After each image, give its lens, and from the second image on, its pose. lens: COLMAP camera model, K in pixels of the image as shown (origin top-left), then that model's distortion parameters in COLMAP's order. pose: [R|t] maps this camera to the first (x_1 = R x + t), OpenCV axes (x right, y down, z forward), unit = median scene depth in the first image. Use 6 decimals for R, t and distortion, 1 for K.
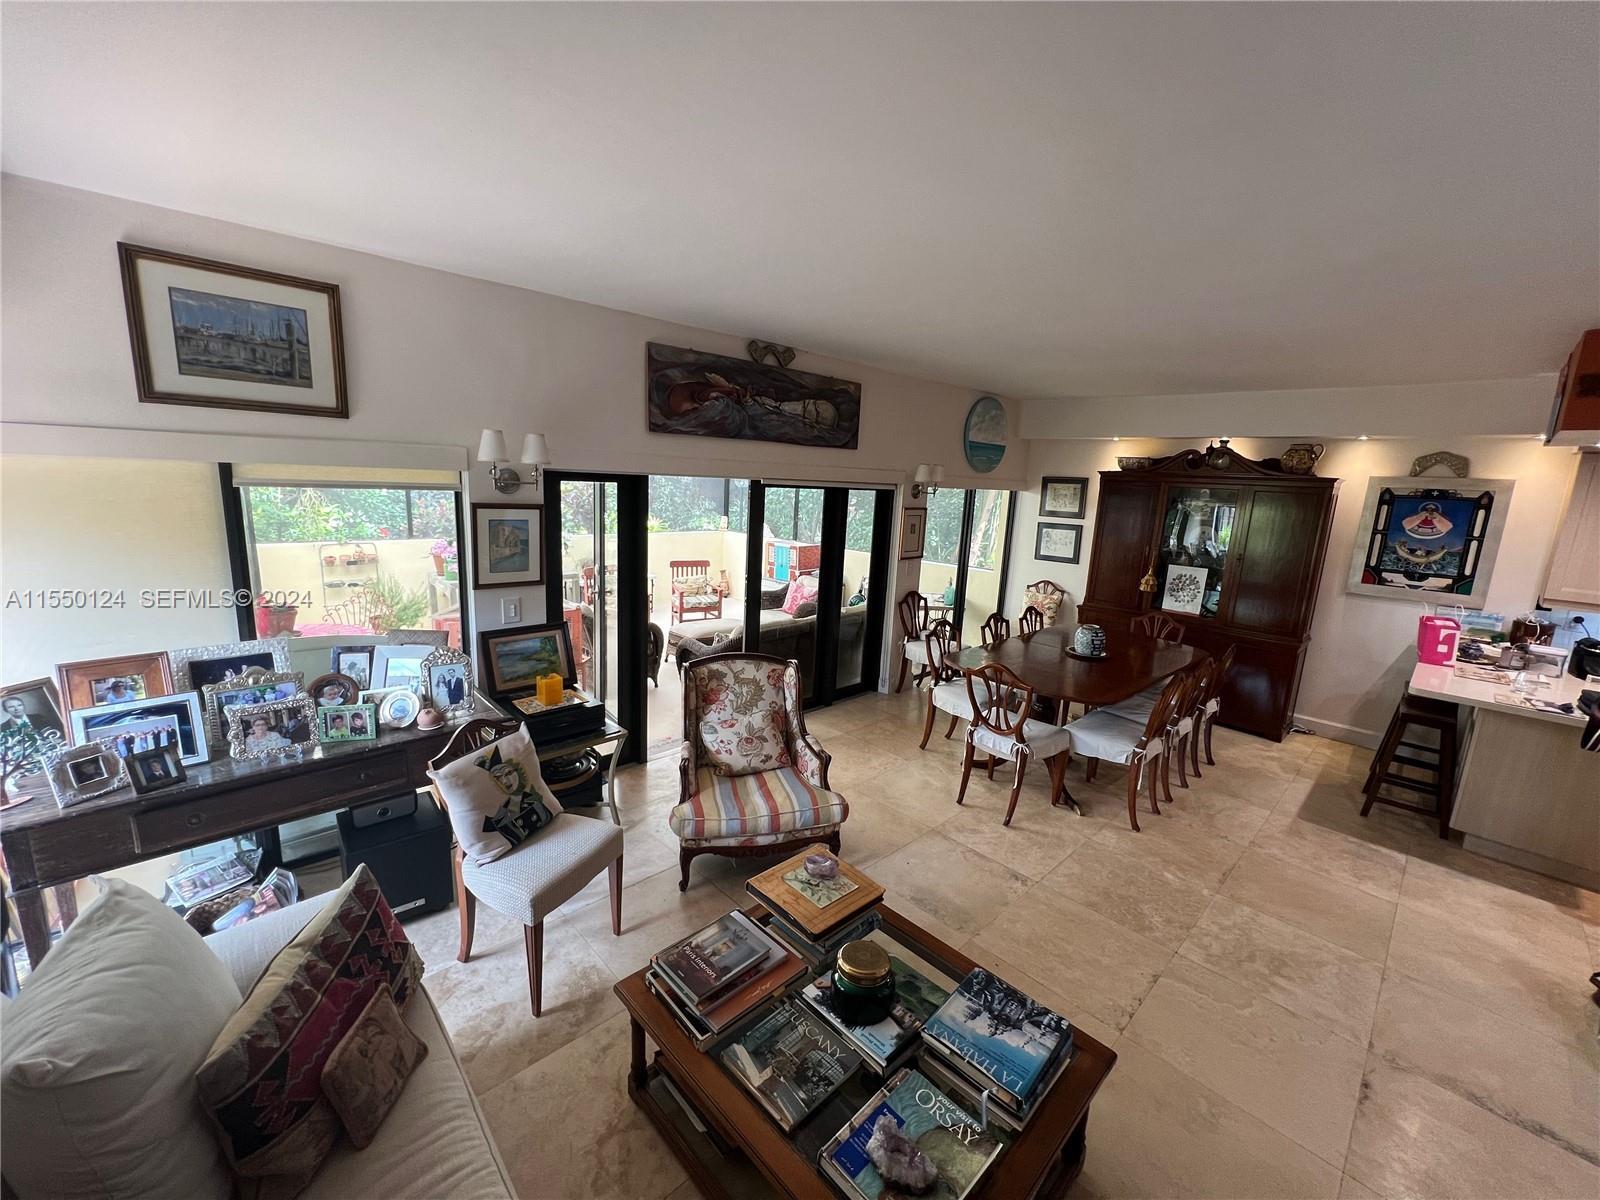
lens RADIAL K [[637.4, 0, 795.9], [0, 637.4, 601.2], [0, 0, 1]] dist [0.002703, -0.000186]
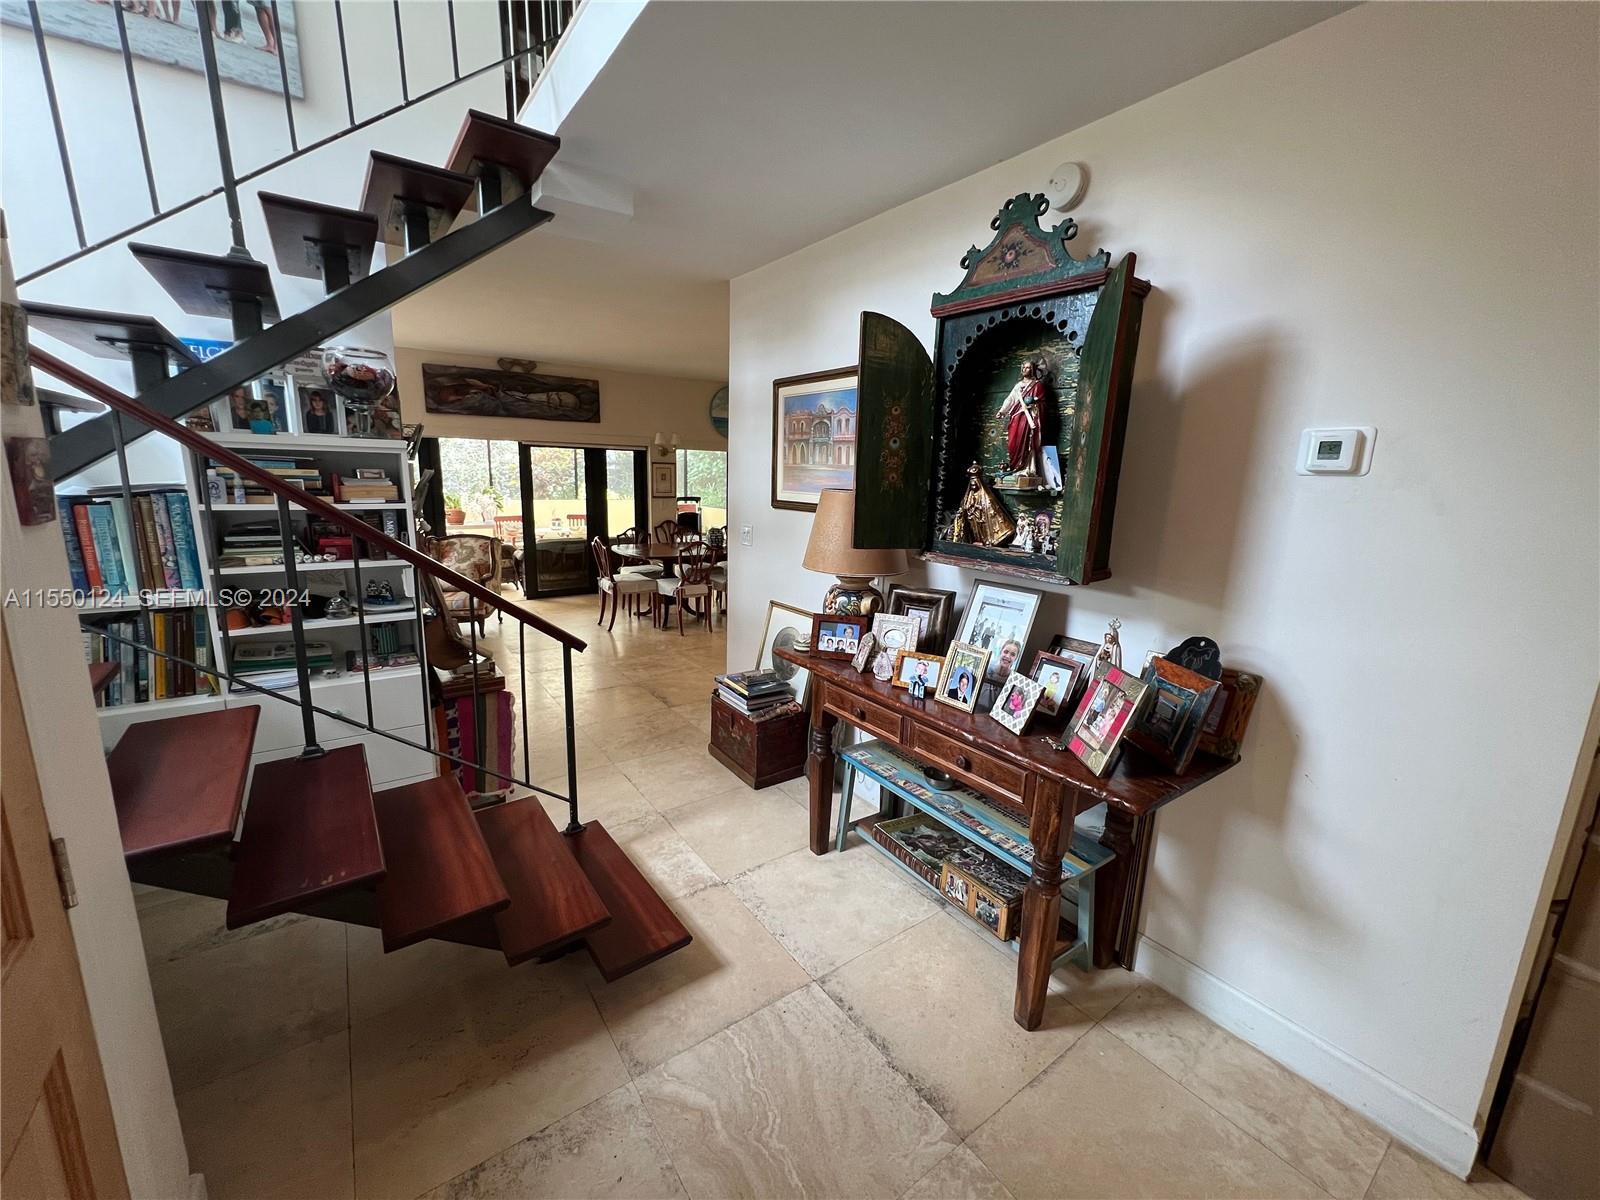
lens RADIAL K [[637.4, 0, 794.2], [0, 637.4, 597.7], [0, 0, 1]] dist [0.002703, -0.000186]
pose [[0.990324, 0.005347, -0.138673, 0.863785], [-0.005430, 0.999985, -0.000220, 0.207385], [0.138669, 0.000971, 0.990338, -0.529572]]
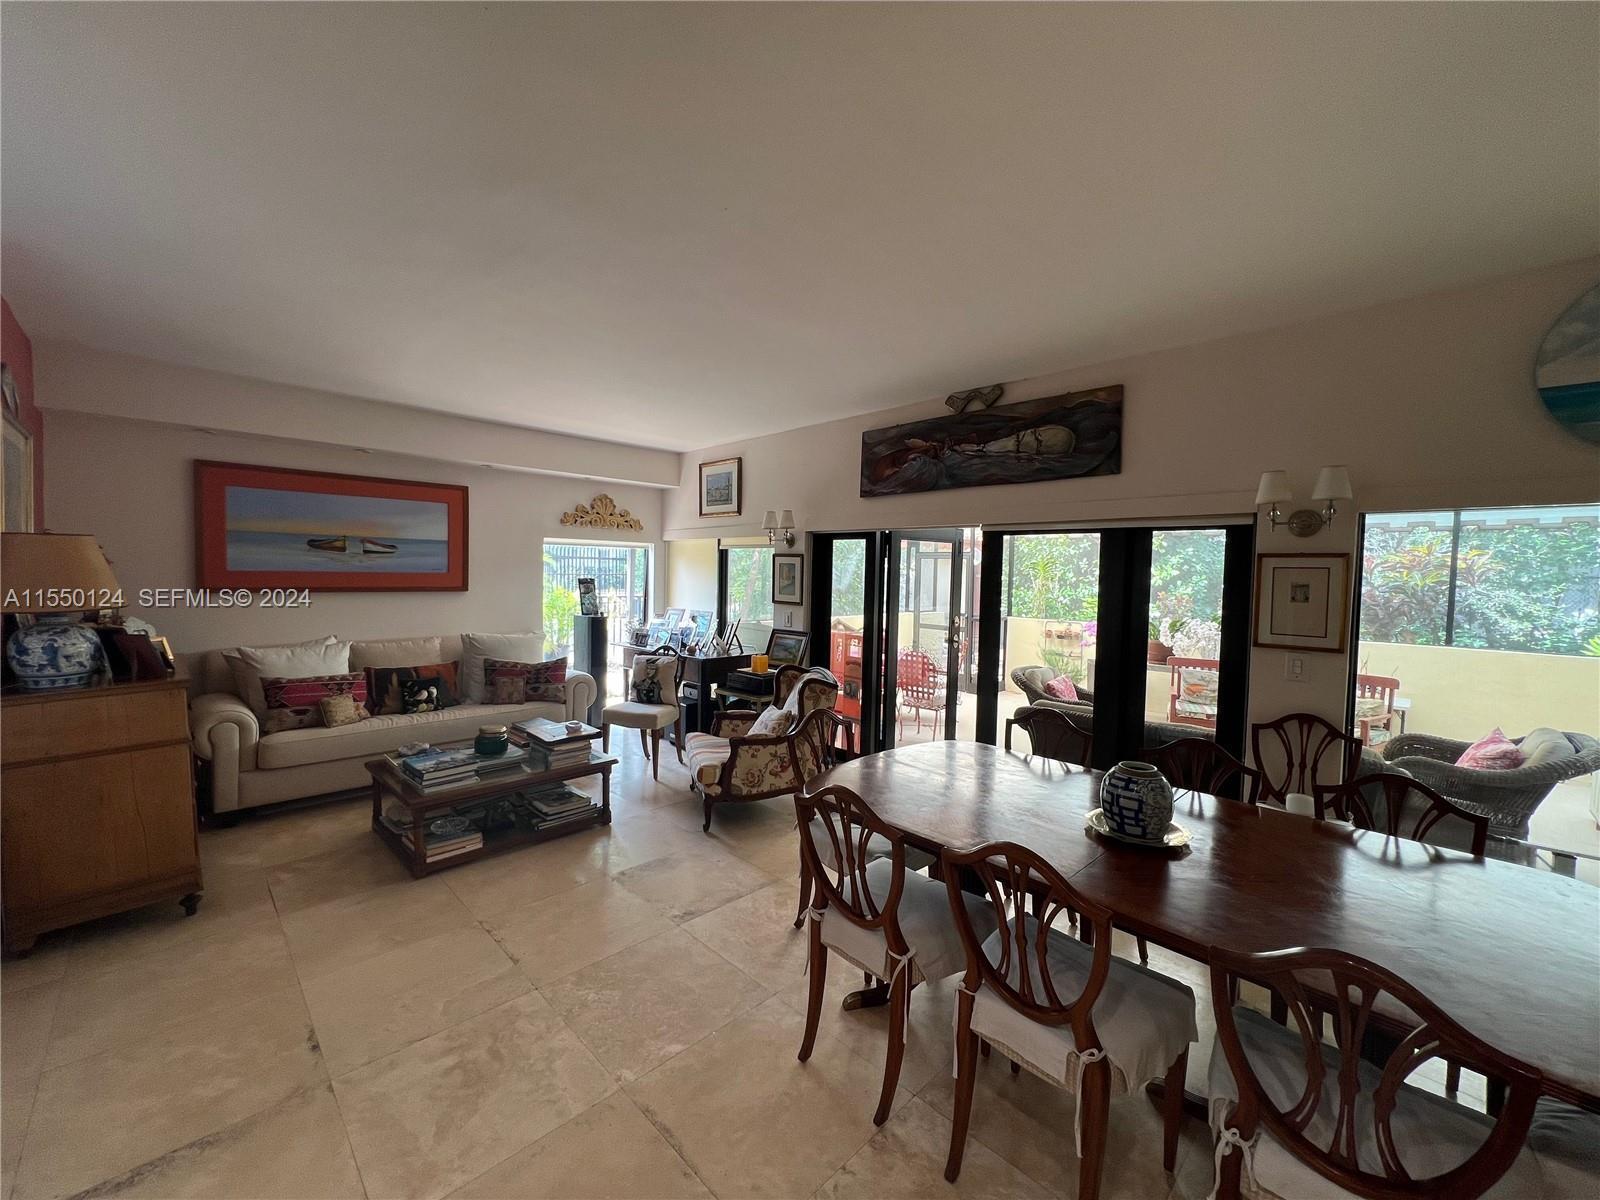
lens RADIAL K [[637.4, 0, 796.8], [0, 637.4, 598.0], [0, 0, 1]] dist [0.002703, -0.000186]
pose [[0.023880, -0.005272, -0.999701, 0.879035], [-0.211528, 0.977319, -0.010207, -0.019116], [0.977080, 0.211708, 0.022223, 0.725521]]
